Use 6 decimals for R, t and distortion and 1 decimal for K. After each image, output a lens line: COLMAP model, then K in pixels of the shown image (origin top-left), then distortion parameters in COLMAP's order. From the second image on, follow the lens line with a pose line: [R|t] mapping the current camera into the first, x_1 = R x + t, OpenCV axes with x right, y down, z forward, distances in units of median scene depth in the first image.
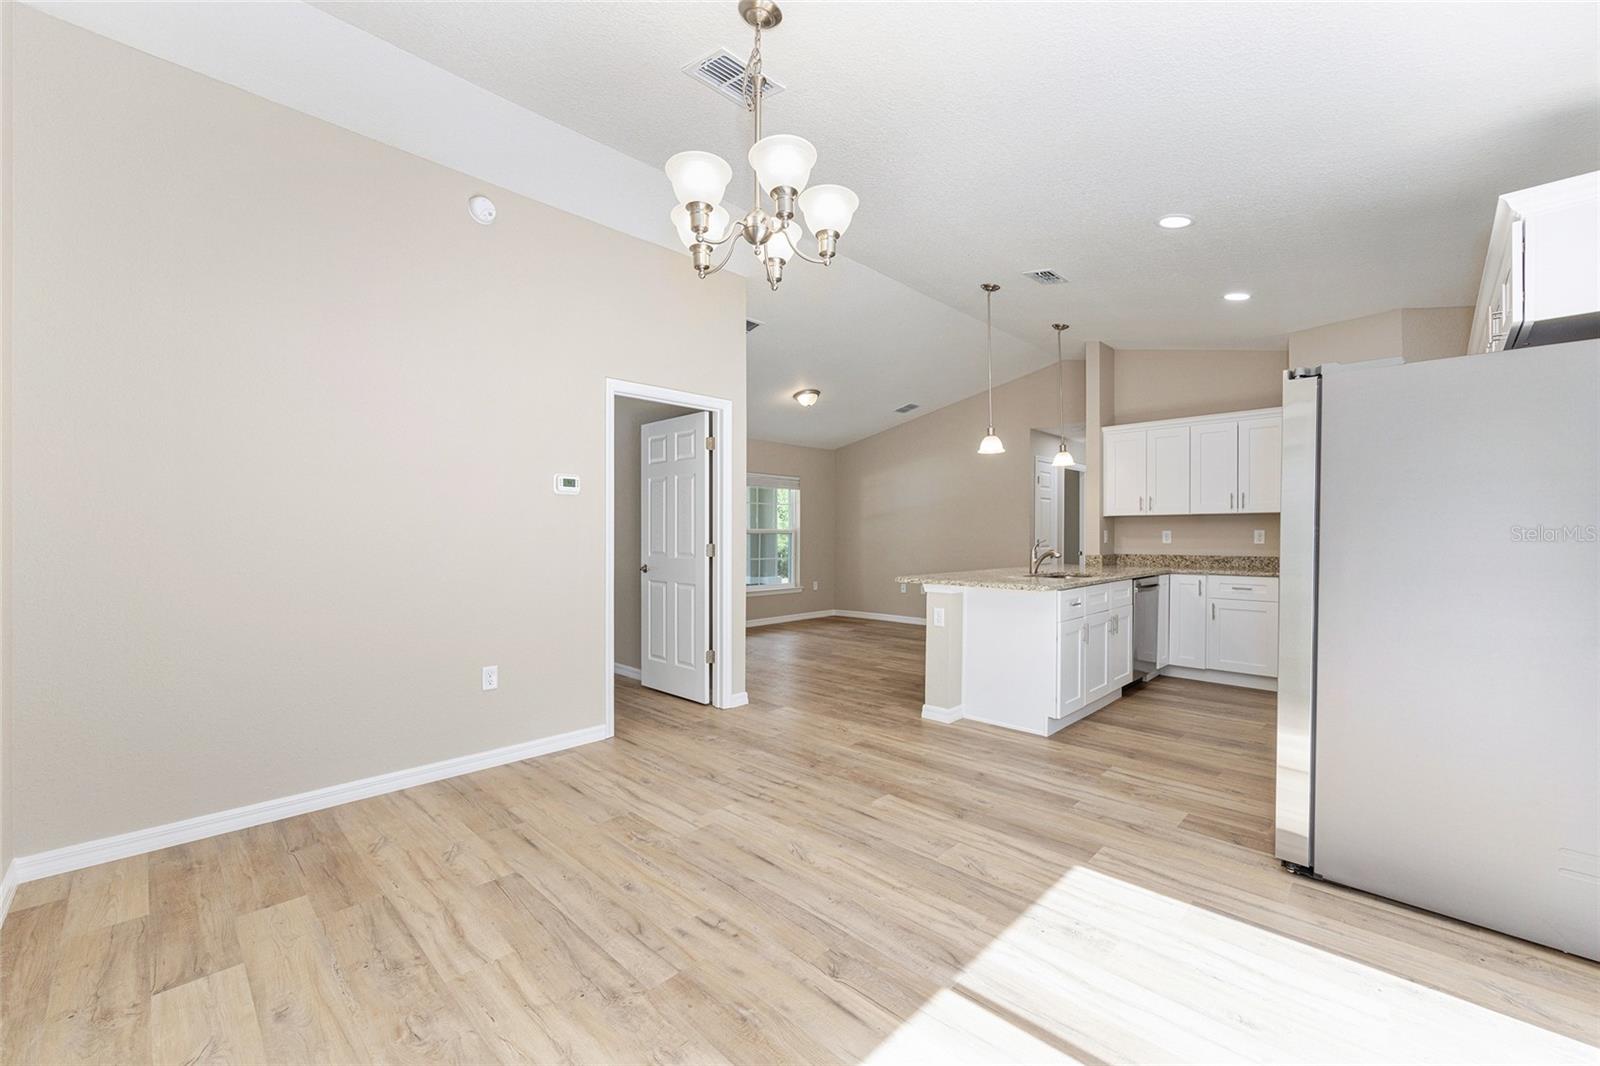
lens RADIAL K [[643.7, 0, 803.6], [0, 643.7, 536.1], [0, 0, 1]] dist [-0.000178, 0.000009]
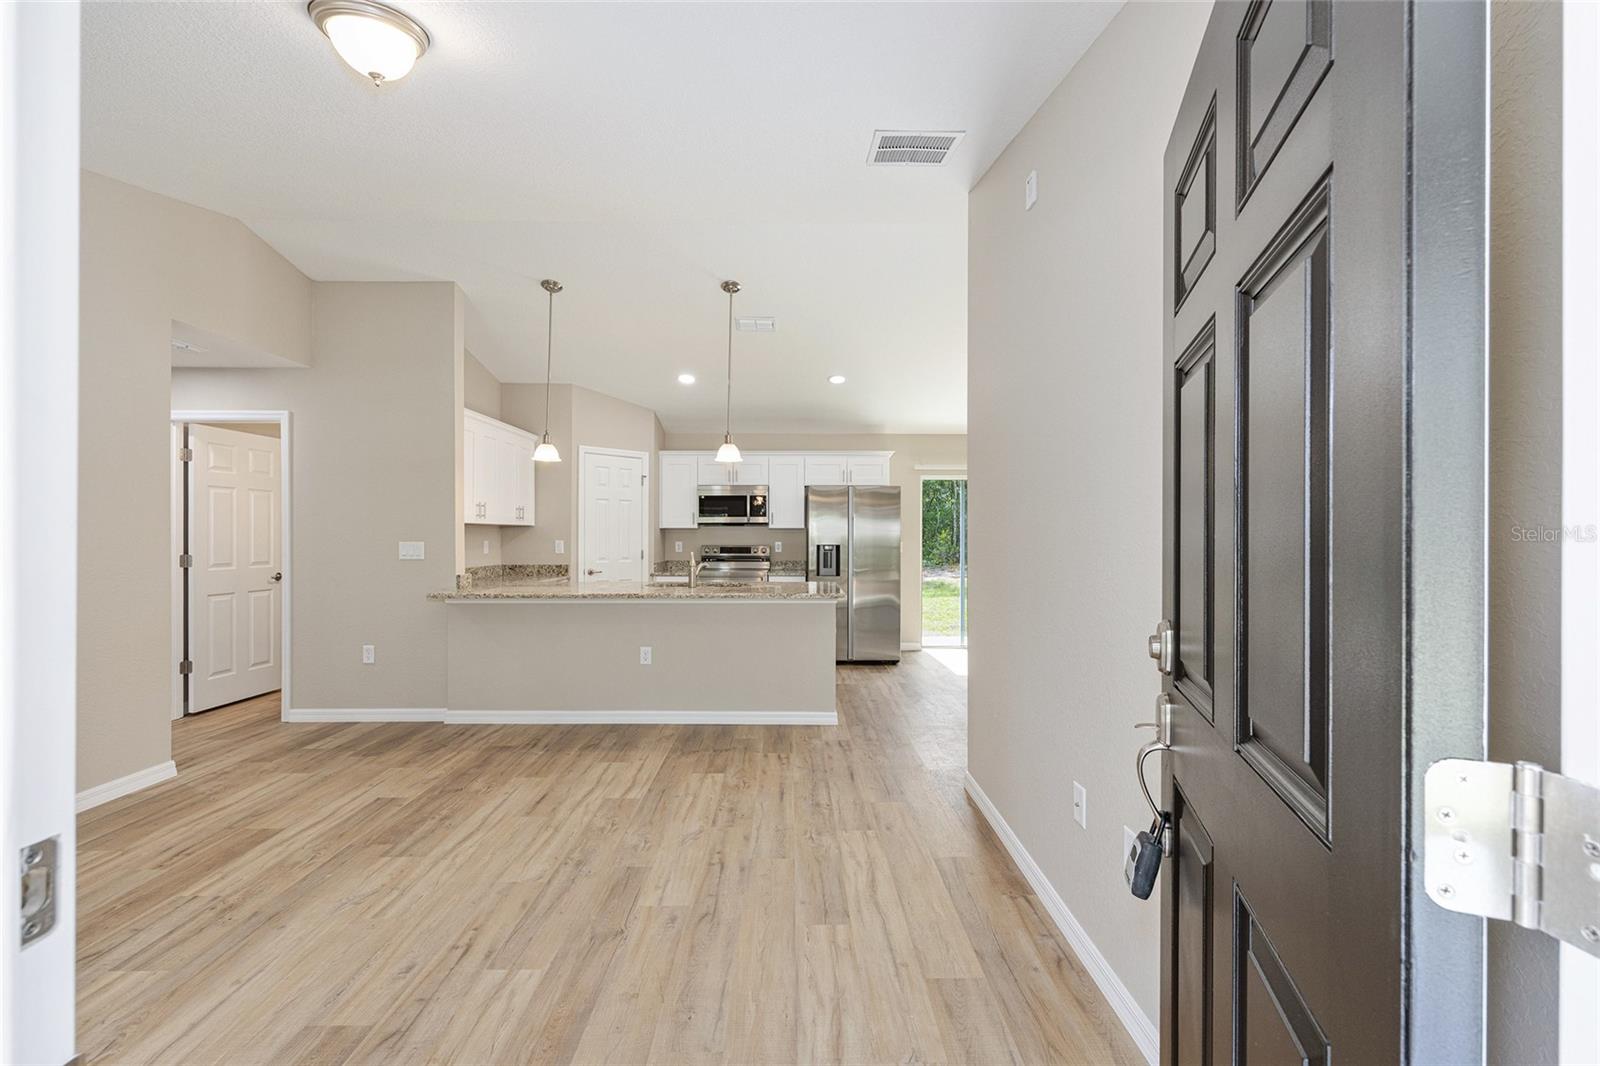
lens RADIAL K [[639.4, 0, 801.5], [0, 639.4, 537.1], [0, 0, 1]] dist [-0.002414, 0.000669]
pose [[-0.707300, -0.000884, 0.706913, -0.825087], [0.002184, 0.999992, 0.003436, -0.037648], [-0.706910, 0.003974, -0.707293, 2.922544]]
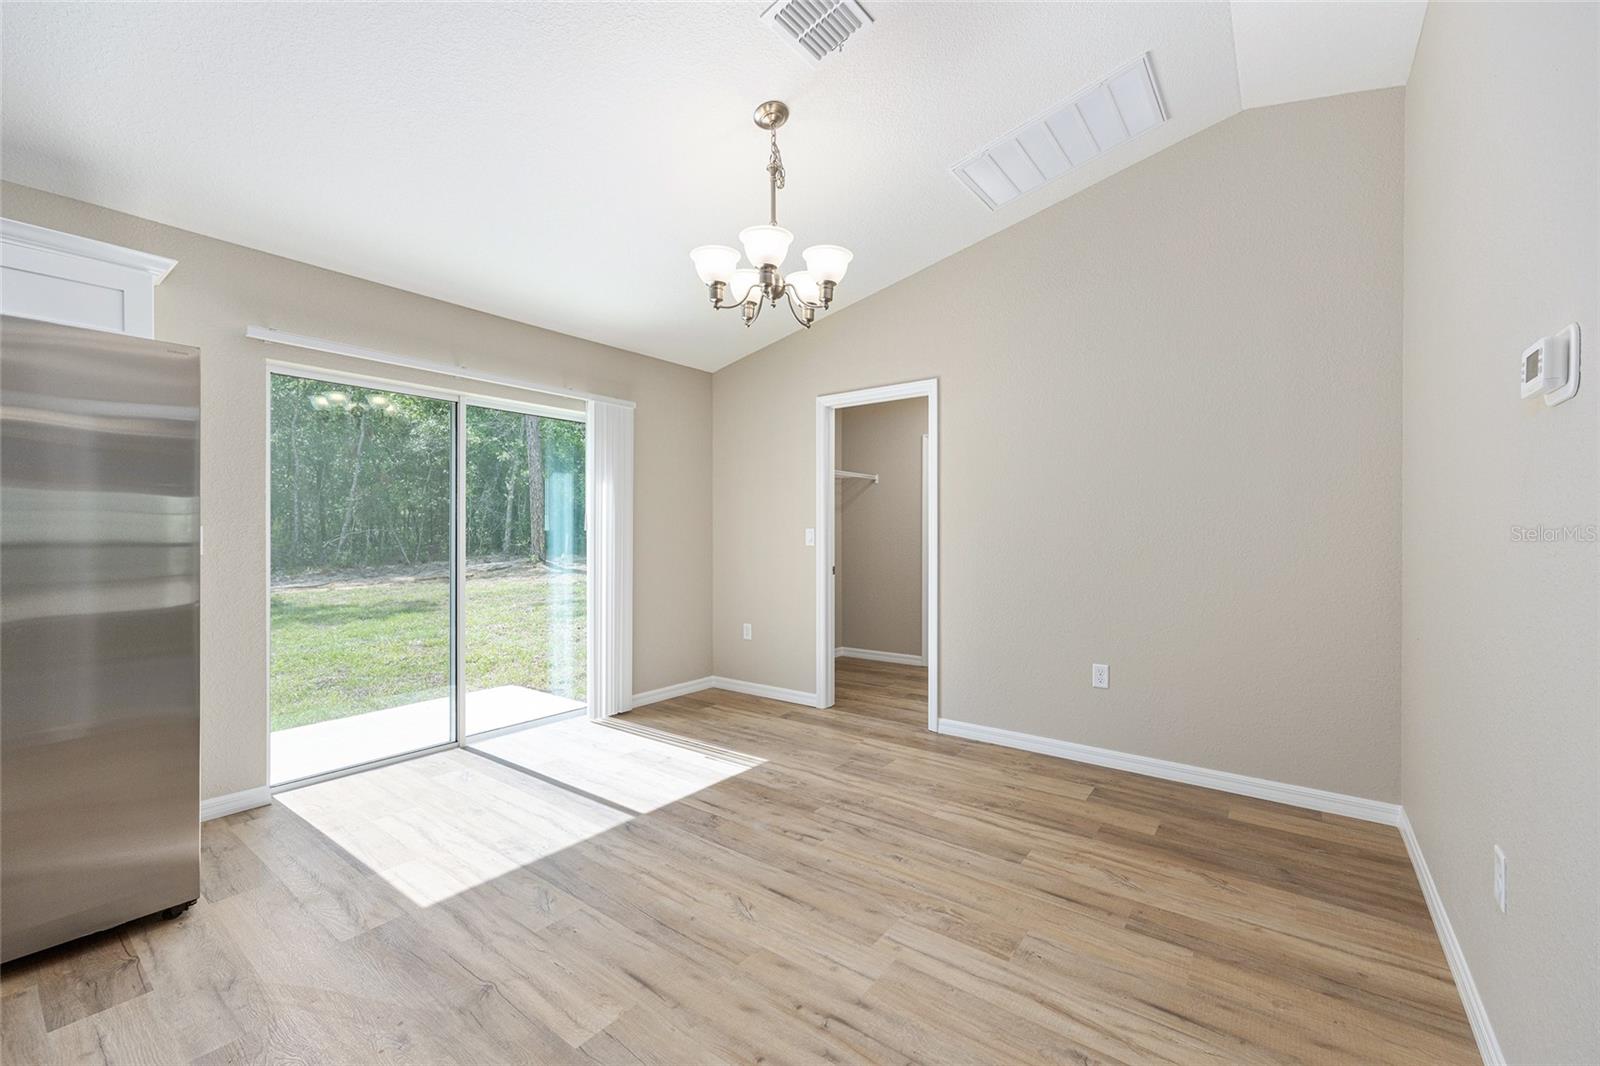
lens RADIAL K [[651.0, 0, 800.0], [0, 651.0, 533.0], [0, 0, 1]] dist [0.000934, 0.000059]
pose [[-0.992507, -0.001626, -0.122178, 0.023206], [-0.002478, 0.999974, 0.006819, -0.007865], [0.122163, 0.007071, -0.992485, 1.780623]]
